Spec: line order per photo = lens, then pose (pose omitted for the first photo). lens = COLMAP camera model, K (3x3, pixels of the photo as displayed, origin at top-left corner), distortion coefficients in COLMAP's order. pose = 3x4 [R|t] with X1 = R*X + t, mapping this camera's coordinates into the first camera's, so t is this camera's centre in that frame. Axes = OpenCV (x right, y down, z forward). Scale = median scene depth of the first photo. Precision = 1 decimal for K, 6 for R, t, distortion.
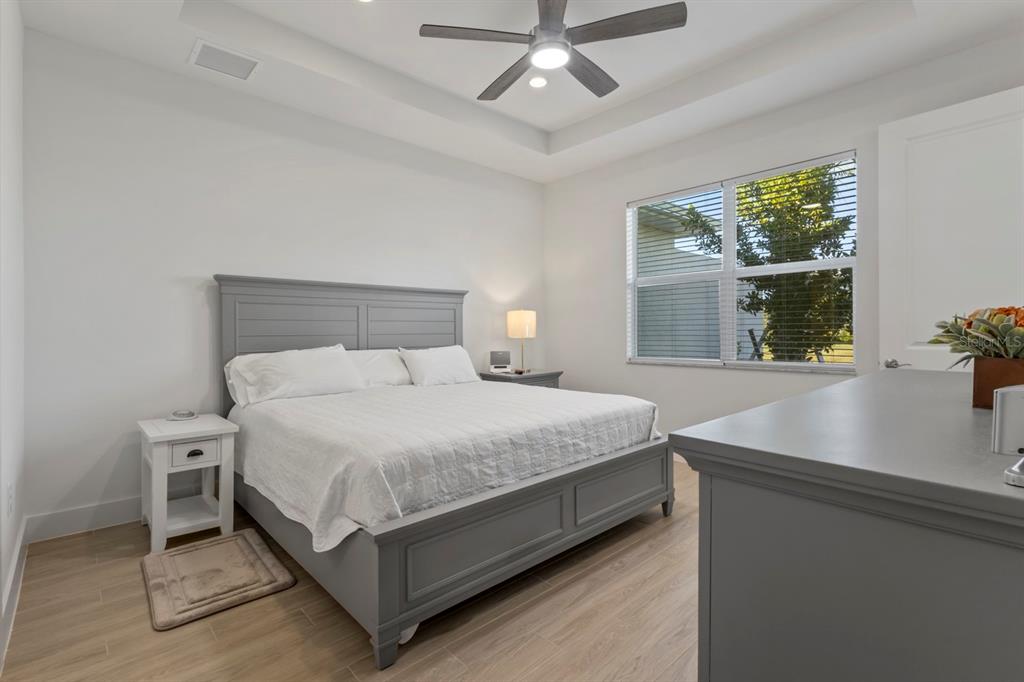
lens RADIAL K [[473.9, 0, 510.7], [0, 473.9, 336.1], [0, 0, 1]] dist [-0.002827, 0.000812]
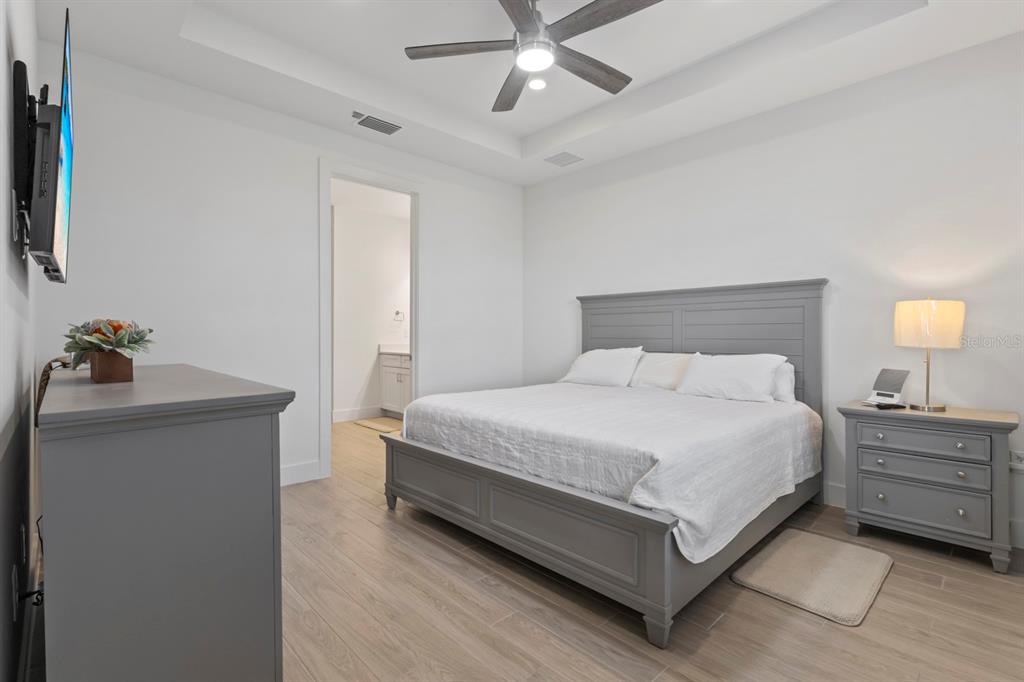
lens RADIAL K [[473.9, 0, 513.1], [0, 473.9, 335.6], [0, 0, 1]] dist [-0.002827, 0.000812]
pose [[0.015113, 0.008411, -0.999850, 1.151996], [-0.011784, 0.999897, 0.008233, -0.020809], [0.999816, 0.011658, 0.015211, 1.002625]]
